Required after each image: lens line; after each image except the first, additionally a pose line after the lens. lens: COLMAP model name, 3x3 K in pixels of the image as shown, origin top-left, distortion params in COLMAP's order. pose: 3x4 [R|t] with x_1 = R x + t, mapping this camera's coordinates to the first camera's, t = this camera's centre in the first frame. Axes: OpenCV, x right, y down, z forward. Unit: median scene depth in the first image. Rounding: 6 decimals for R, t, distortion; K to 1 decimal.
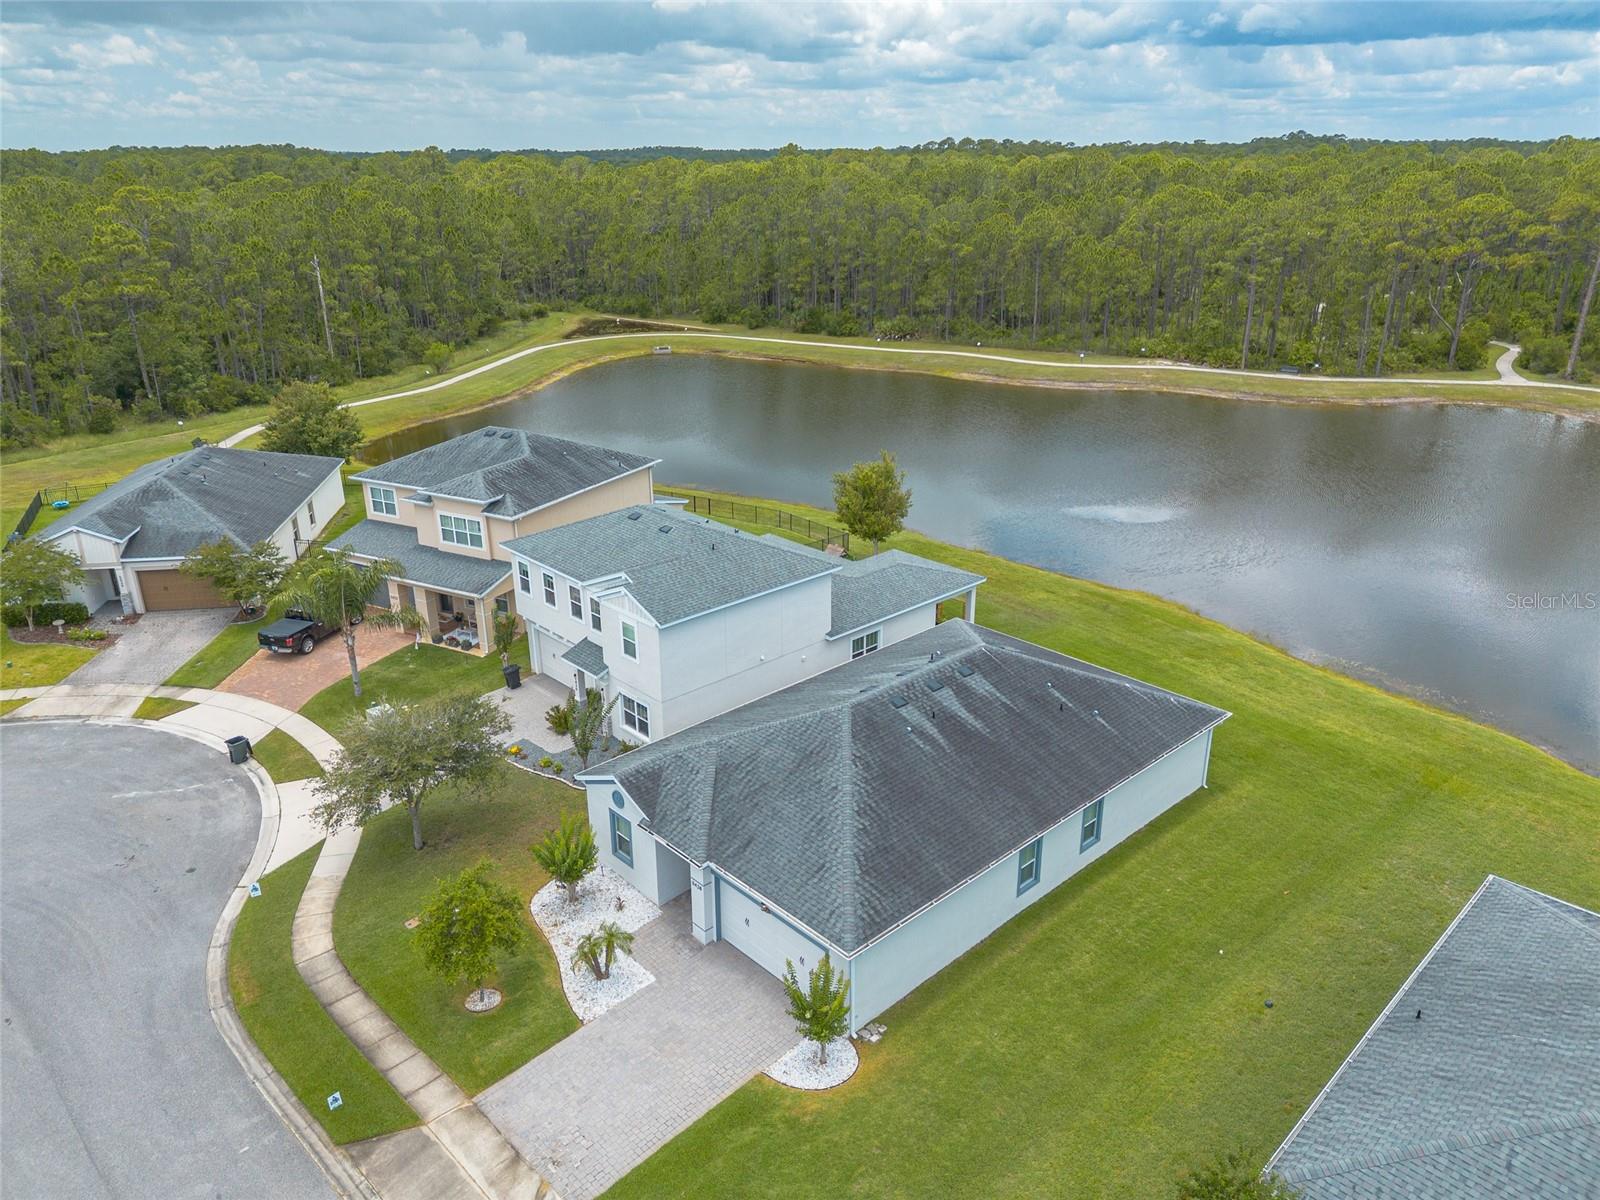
lens RADIAL K [[1126.6, 0, 800.0], [0, 1126.6, 600.0], [0, 0, 1]] dist [0.083460, -0.088599]
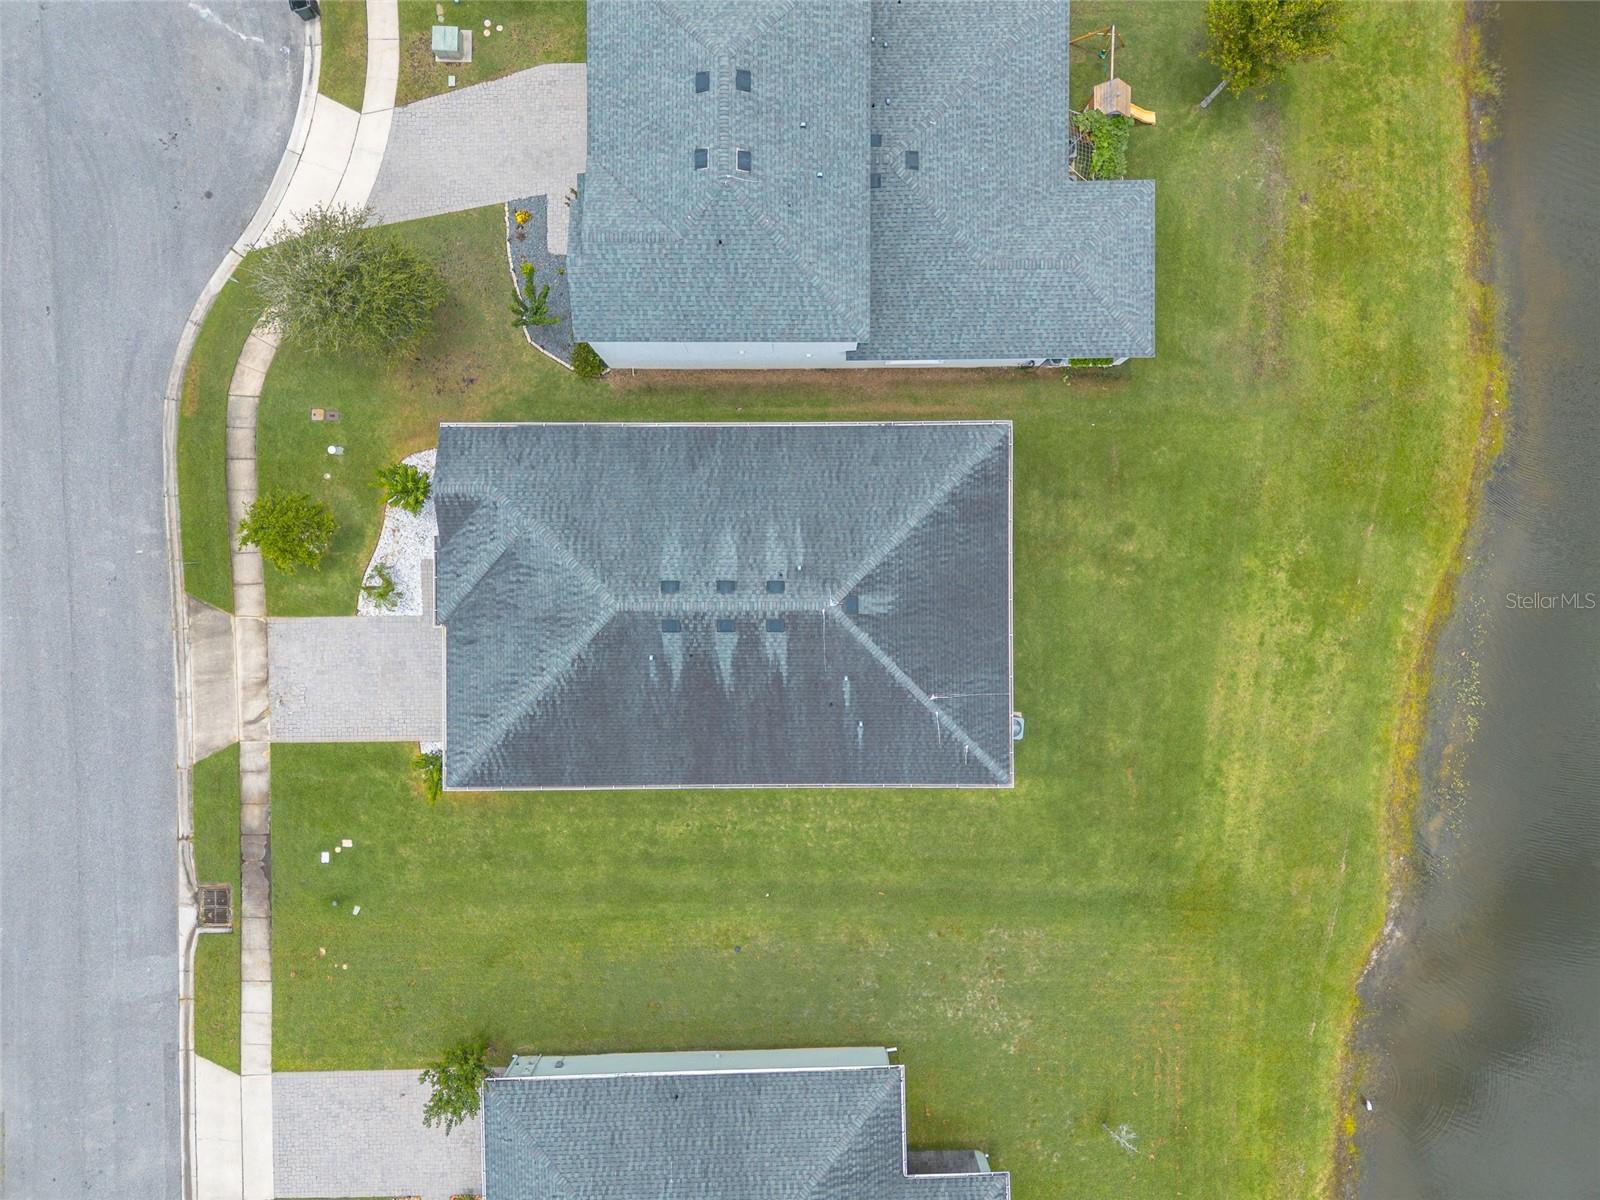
lens RADIAL K [[1168.0, 0, 800.0], [0, 1168.0, 600.0], [0, 0, 1]] dist [0.081650, -0.088376]
pose [[0.733093, 0.680066, 0.009210, 0.116887], [-0.248773, 0.255519, 0.934249, -0.730761], [0.632998, -0.687183, 0.356501, 0.572781]]
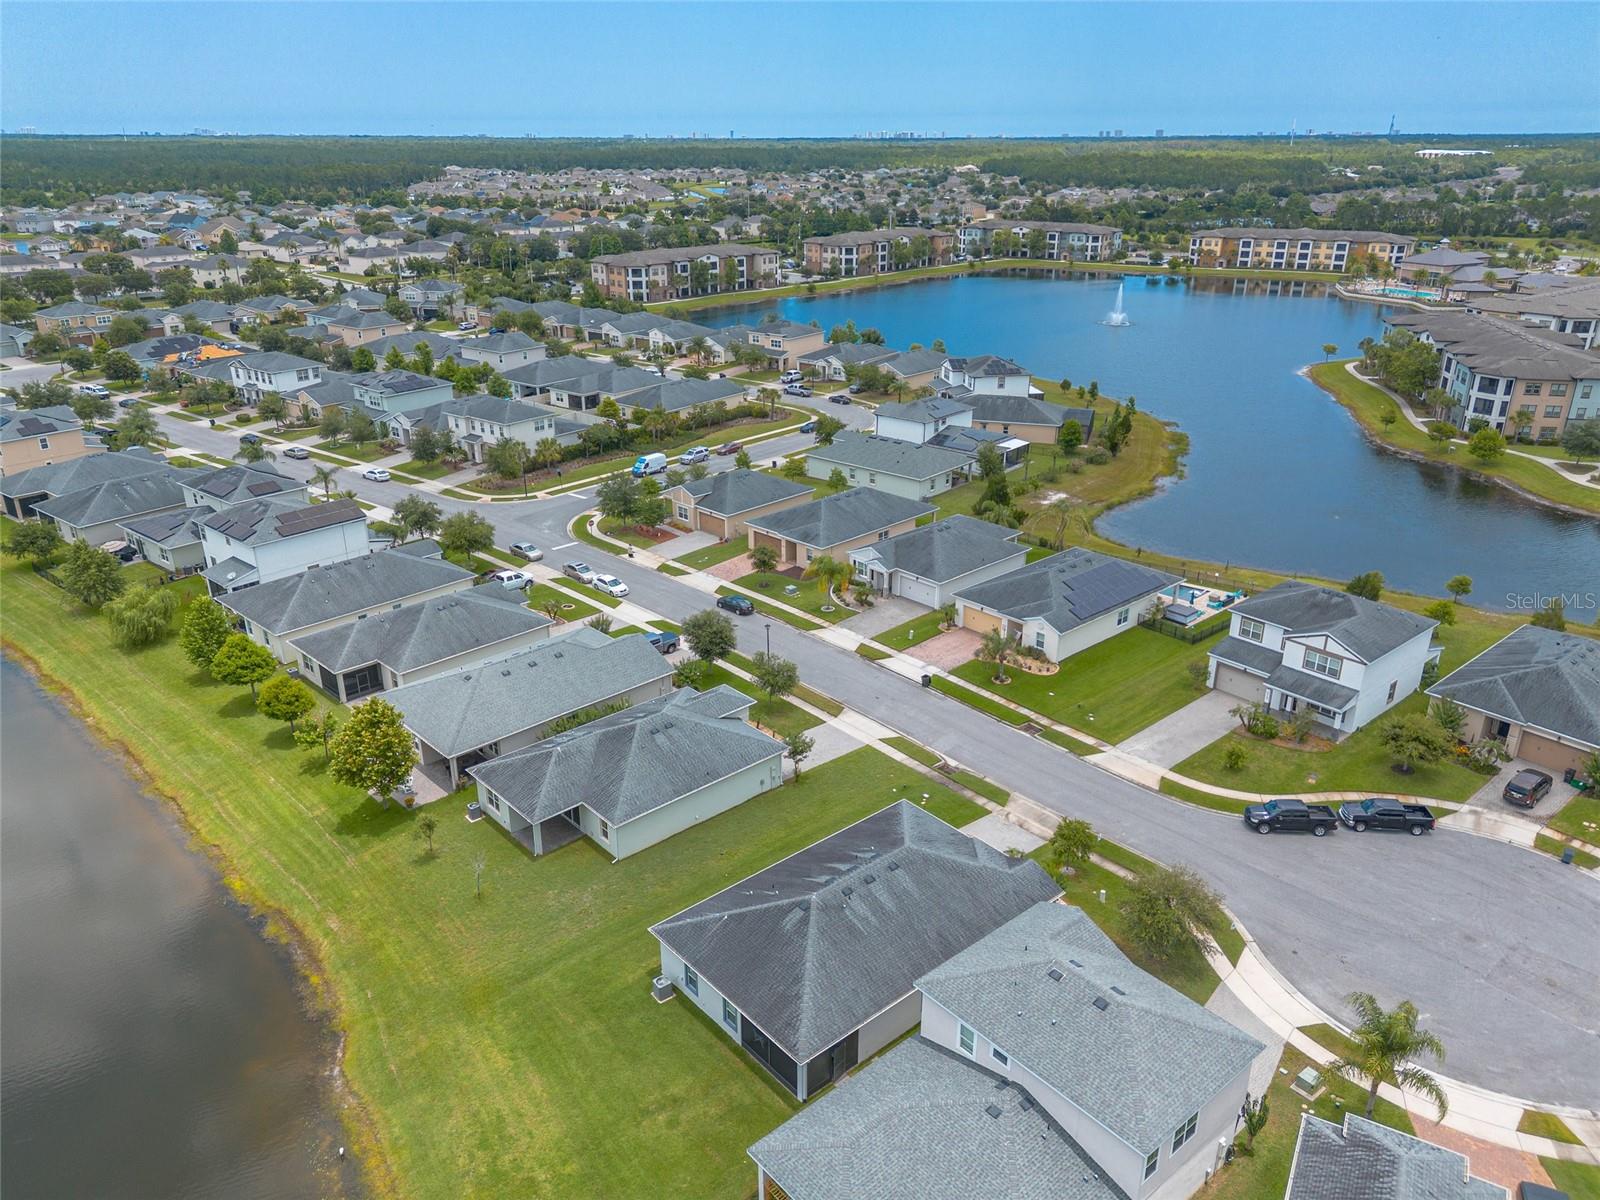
lens RADIAL K [[1126.6, 0, 800.0], [0, 1126.6, 600.0], [0, 0, 1]] dist [0.083460, -0.088599]
pose [[-0.998965, -0.010184, 0.044336, 0.105311], [0.023156, 0.725055, 0.688302, -1.099478], [-0.039155, 0.688616, -0.724069, 1.581500]]
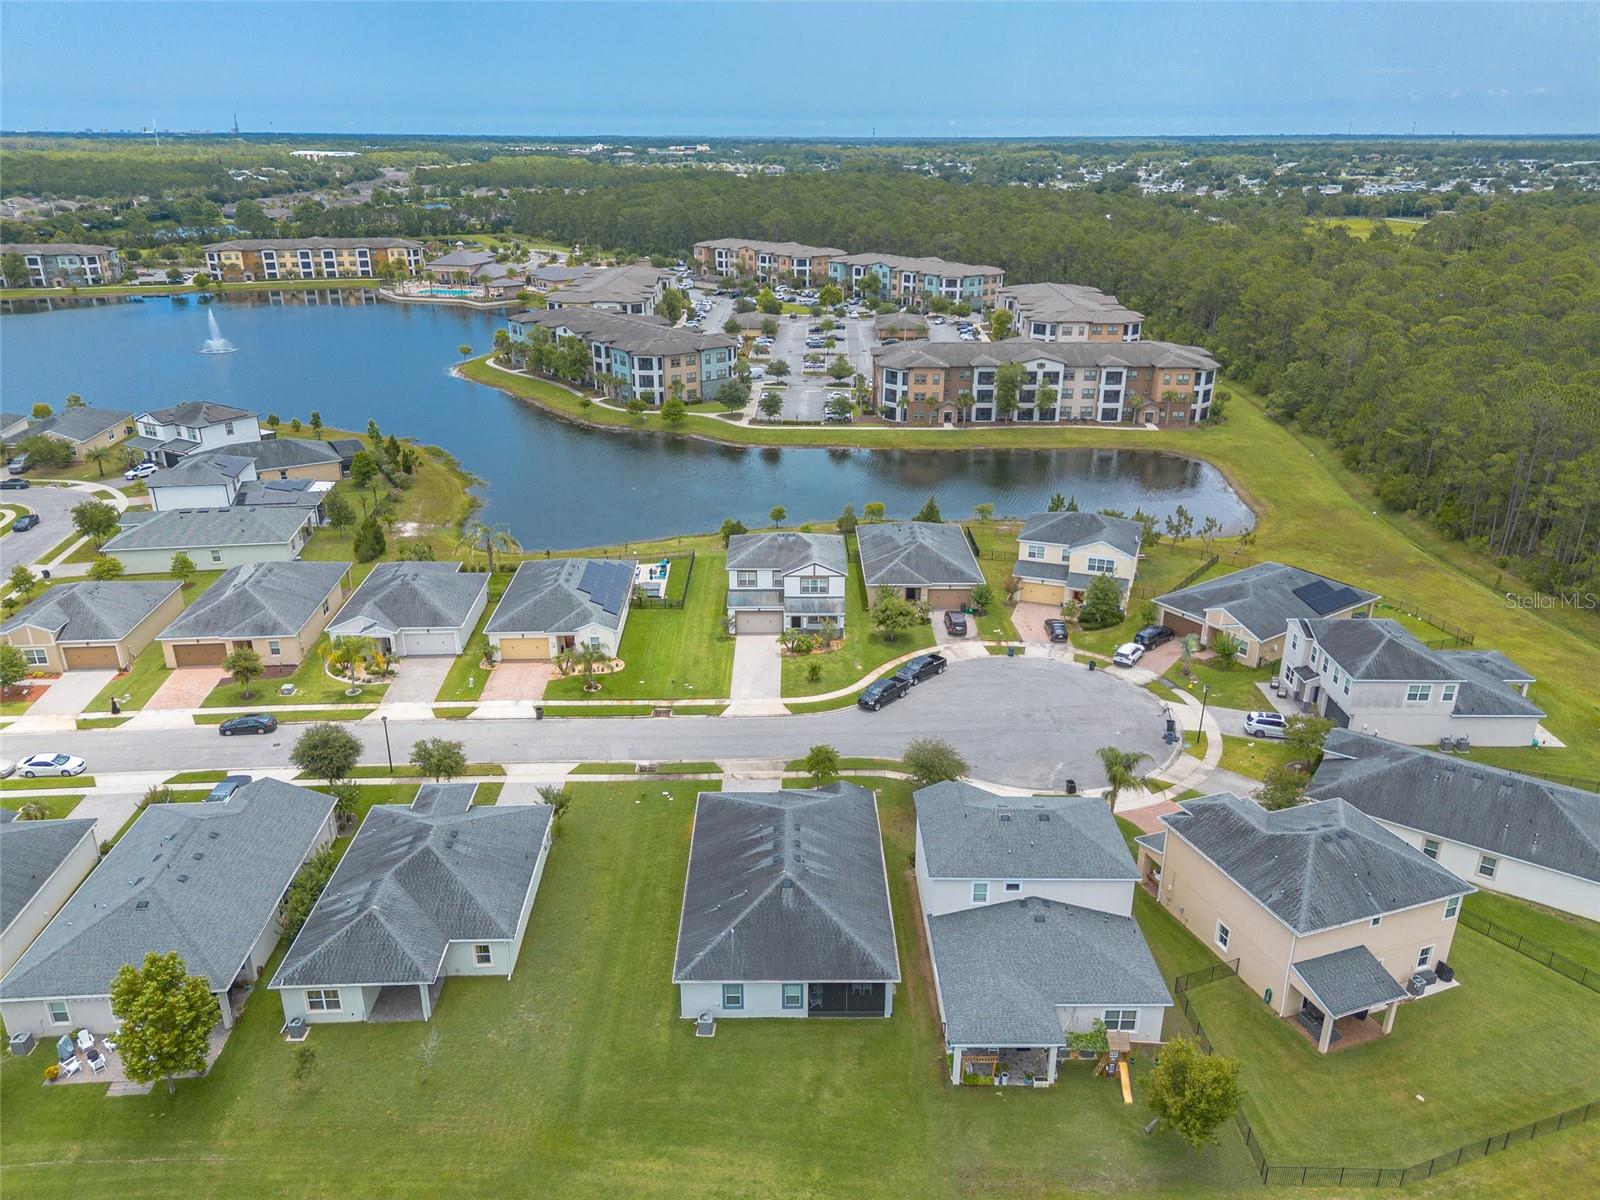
lens RADIAL K [[1130.6, 0, 797.5], [0, 1130.6, 611.2], [0, 0, 1]] dist [0.084051, -0.096682]
pose [[-0.676701, 0.287177, -0.677941, 1.039064], [-0.266899, 0.762479, 0.589398, -1.101508], [0.686178, 0.579788, -0.439323, 1.338932]]
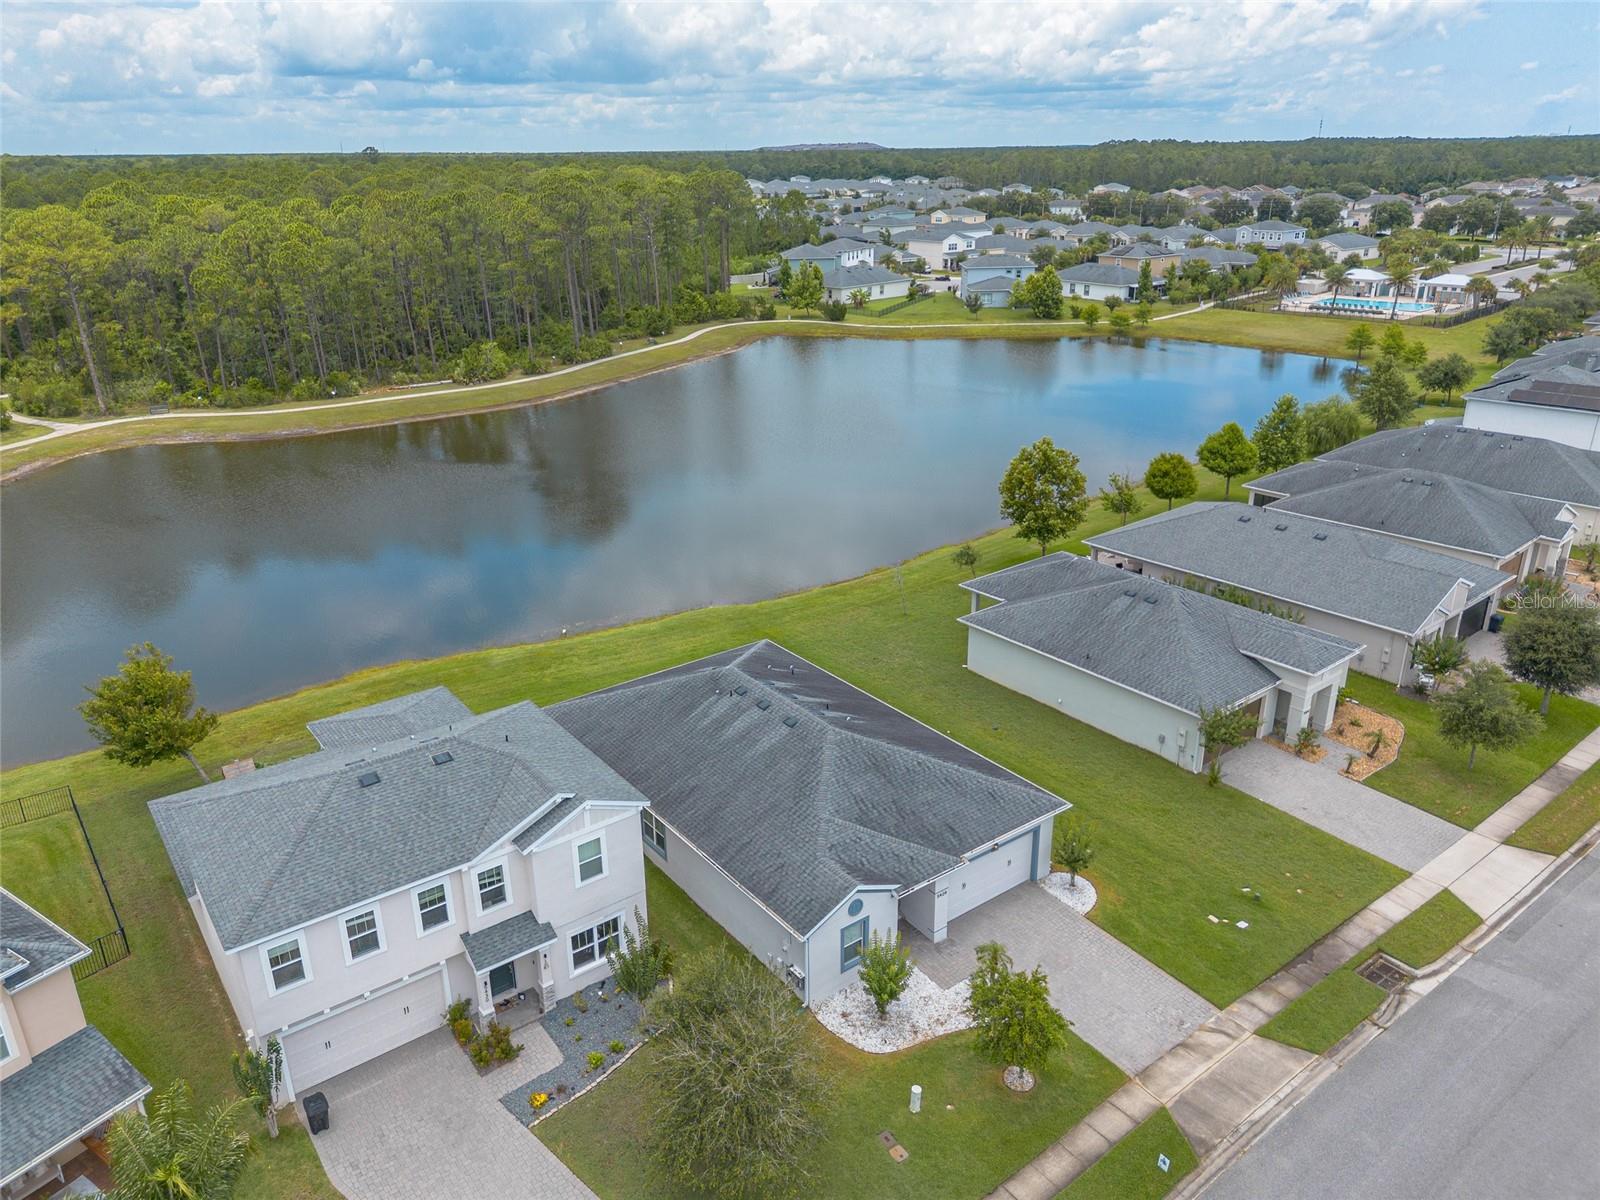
lens RADIAL K [[1129.5, 0, 800.0], [0, 1129.5, 600.0], [0, 0, 1]] dist [0.045293, -0.025686]
pose [[0.110552, -0.359909, 0.926414, -0.783094], [0.373789, 0.878749, 0.296786, -0.301547], [-0.920902, 0.313473, 0.231678, 0.560174]]
